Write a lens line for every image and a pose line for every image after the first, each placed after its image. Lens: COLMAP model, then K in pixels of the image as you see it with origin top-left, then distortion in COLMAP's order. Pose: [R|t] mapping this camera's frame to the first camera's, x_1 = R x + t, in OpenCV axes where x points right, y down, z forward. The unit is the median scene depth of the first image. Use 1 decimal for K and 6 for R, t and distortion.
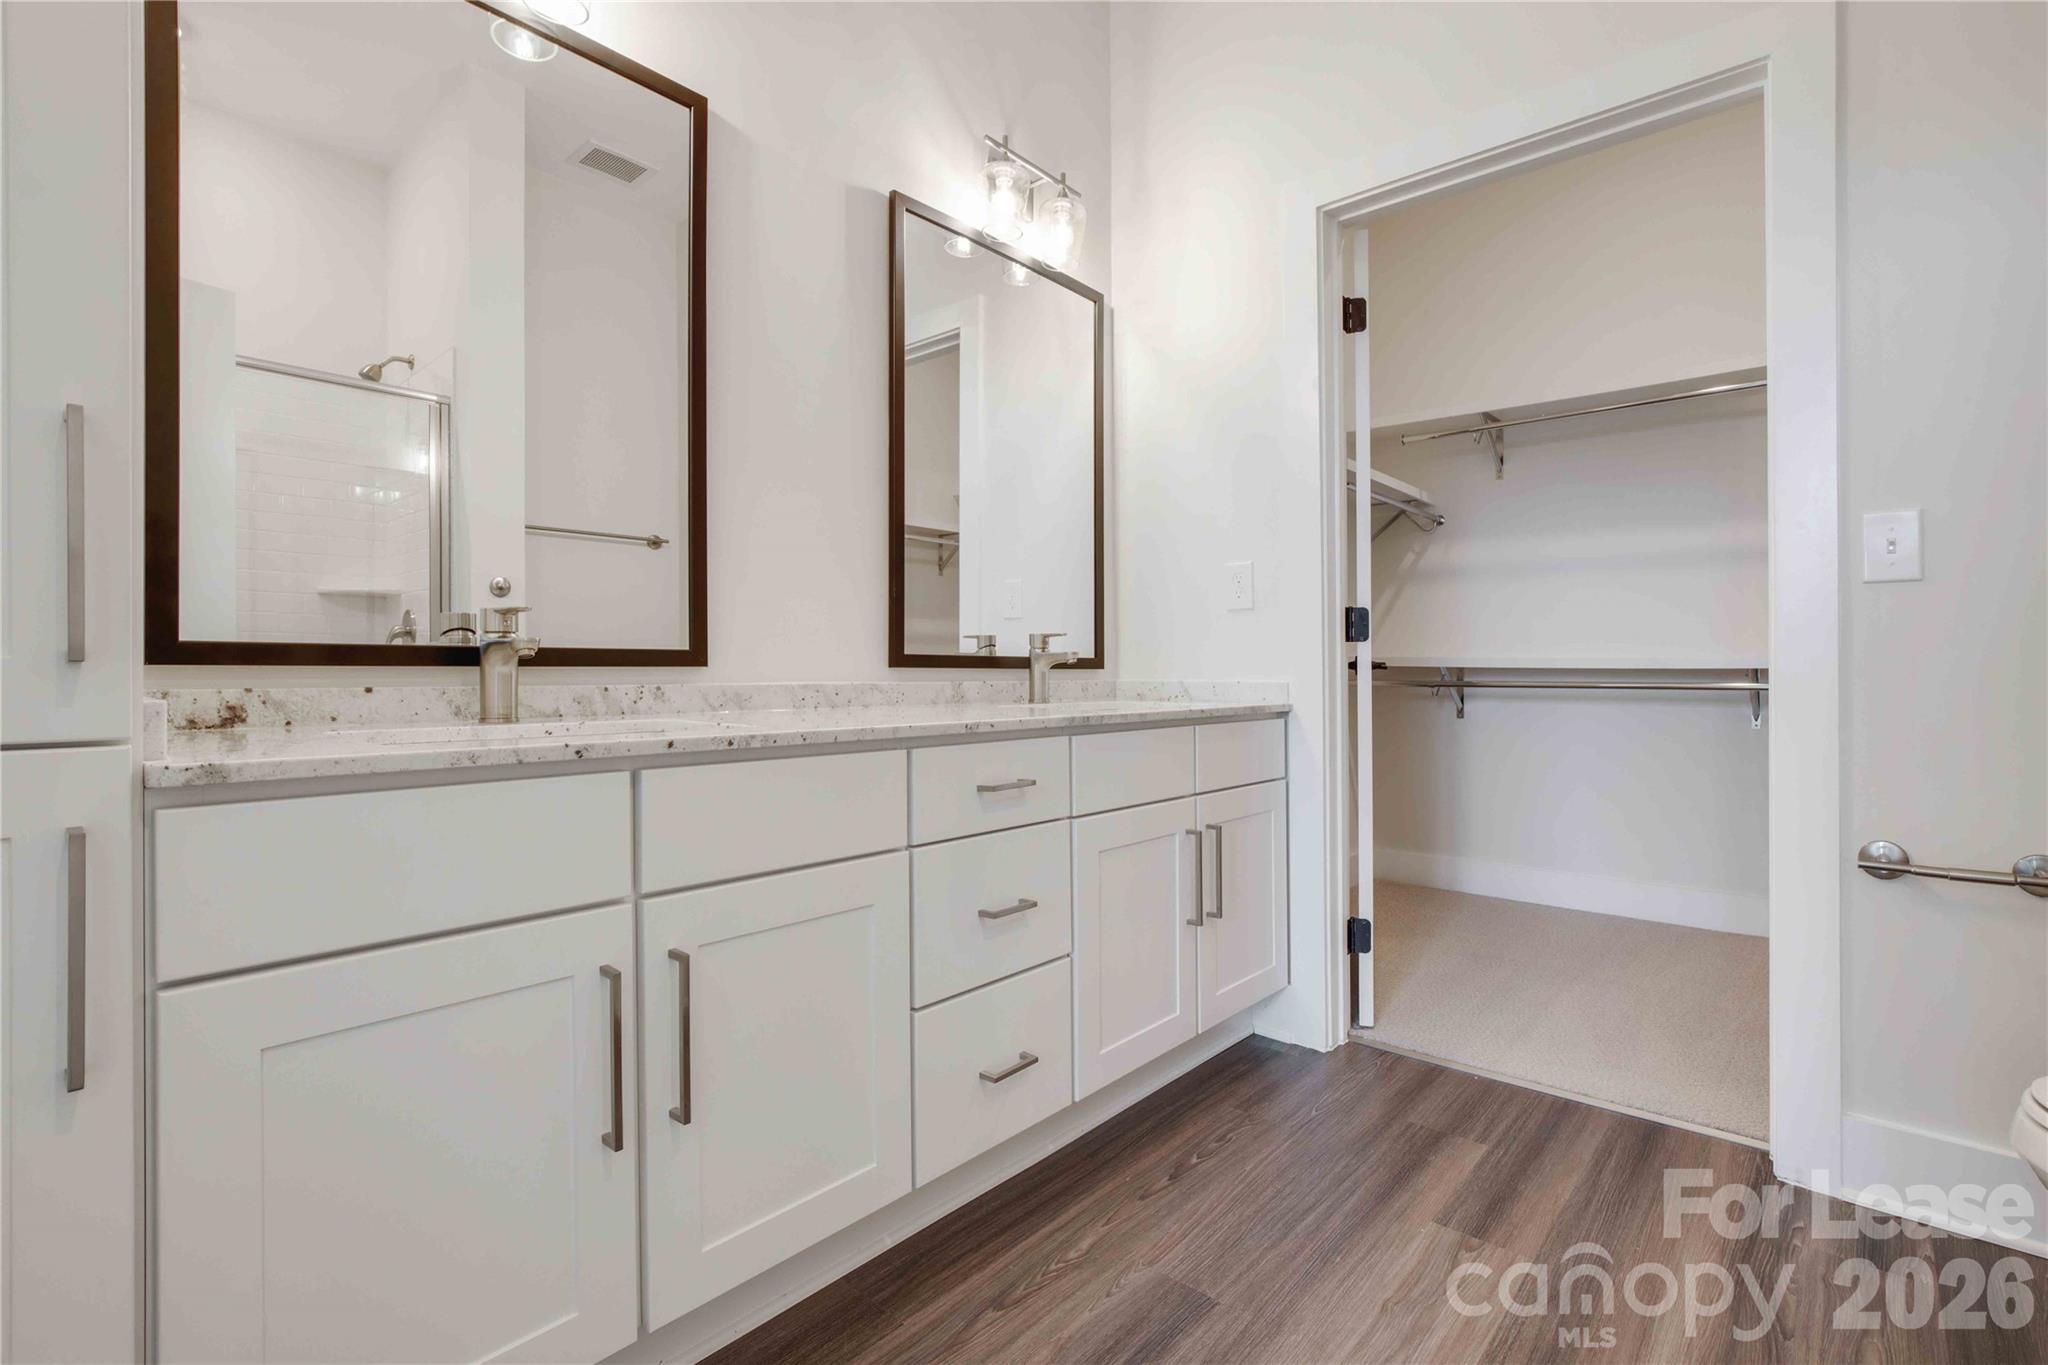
lens RADIAL K [[944.2, 0, 1011.1], [0, 944.2, 677.4], [0, 0, 1]] dist [-0.014954, 0.000413]
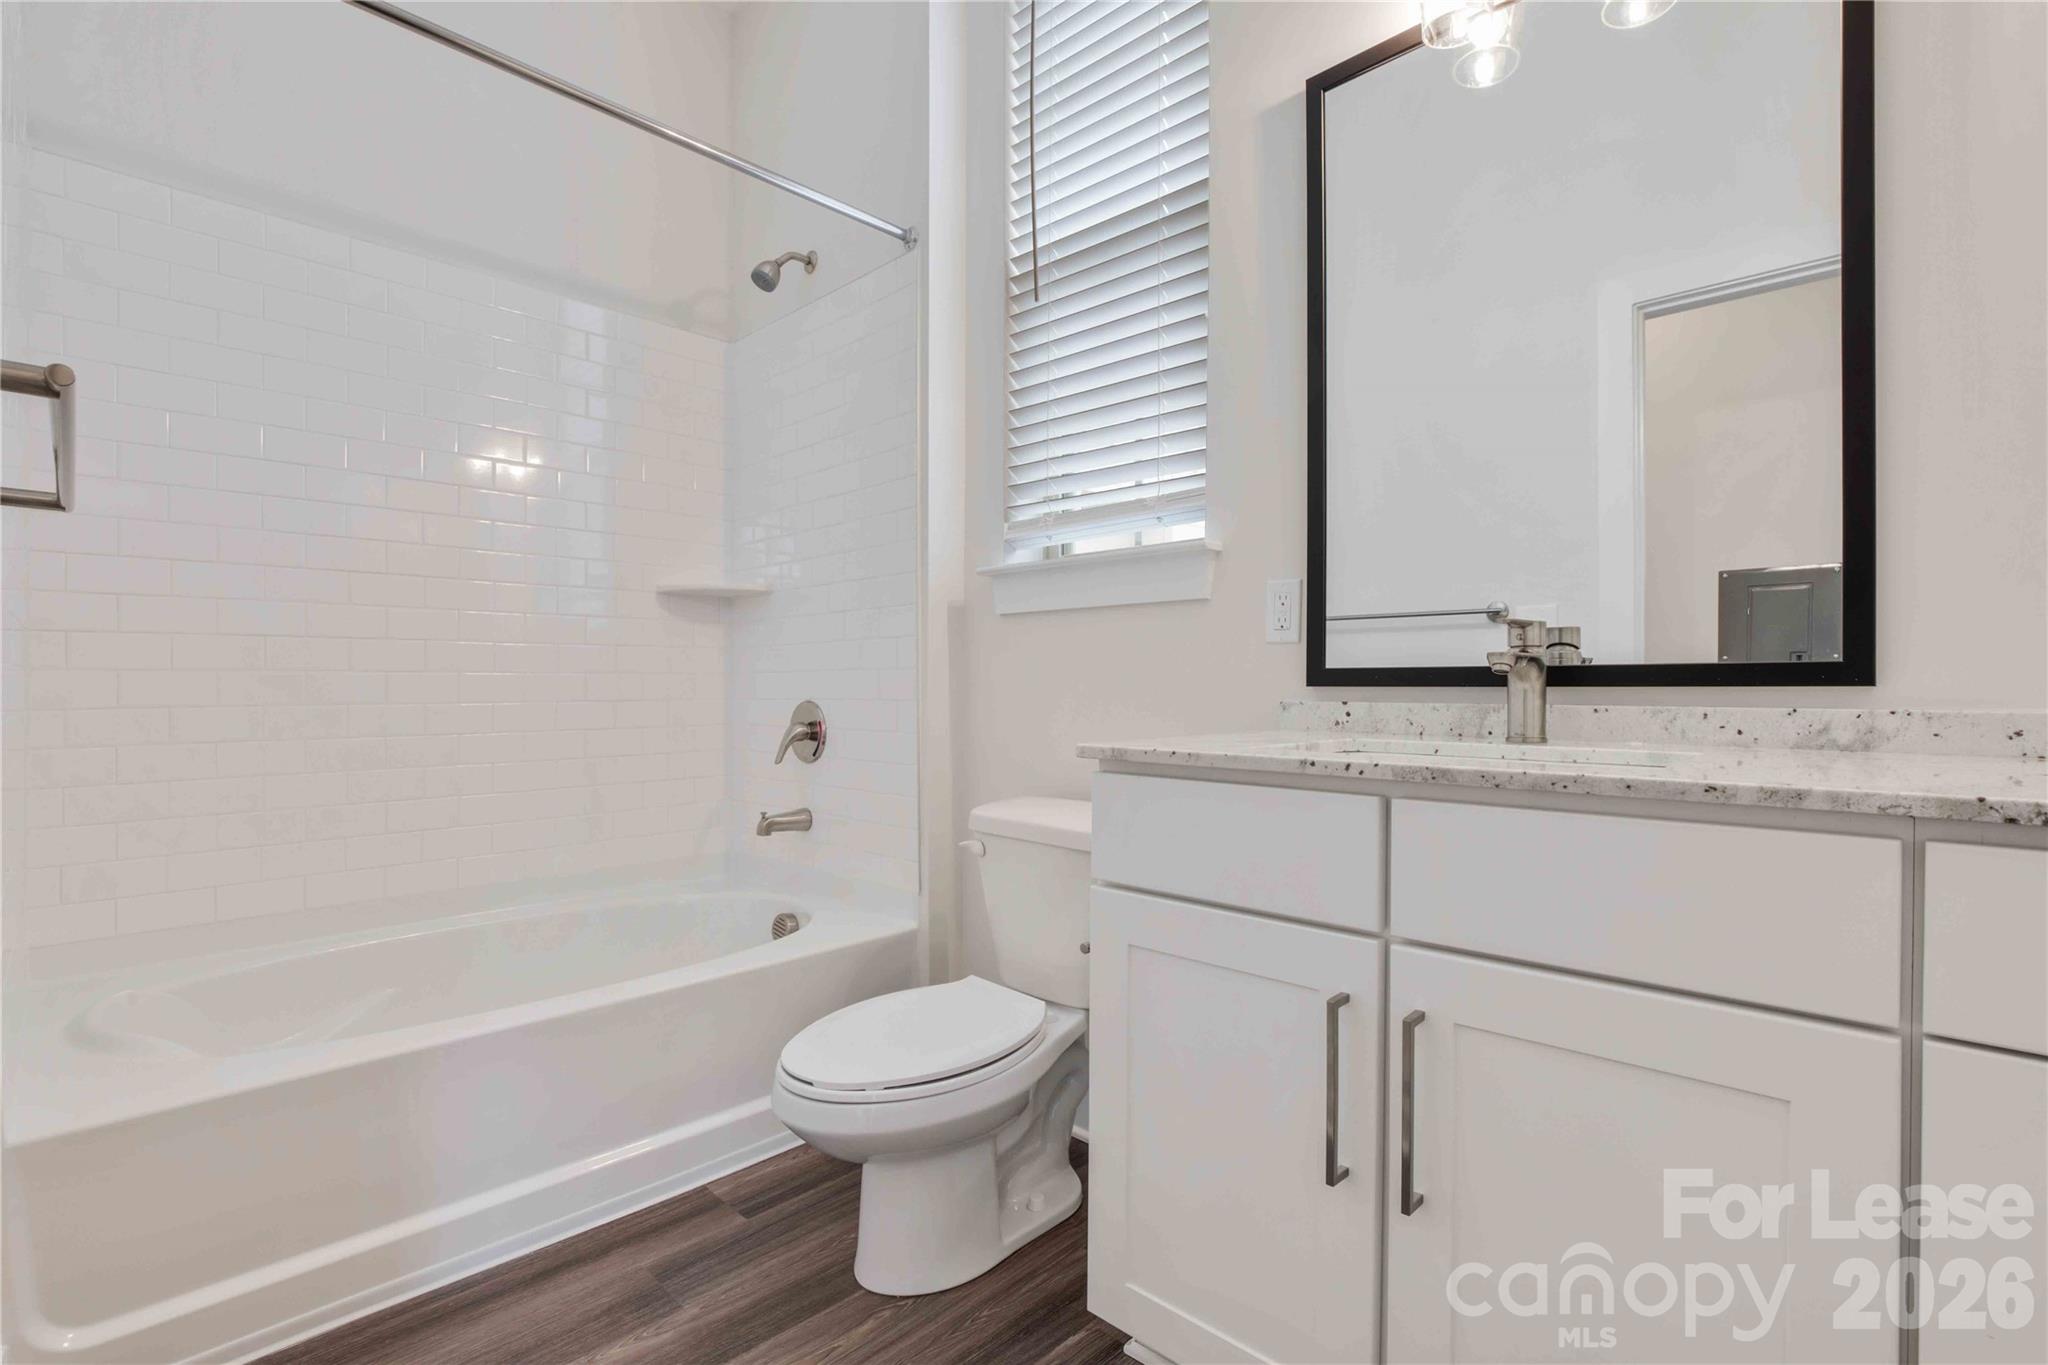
lens RADIAL K [[944.2, 0, 1011.3], [0, 944.2, 682.6], [0, 0, 1]] dist [-0.014954, 0.000413]
pose [[-0.040429, -0.008144, -0.999149, 0.505276], [-0.011529, 0.999904, -0.007684, -0.002682], [0.999116, 0.011209, -0.040519, 0.593238]]
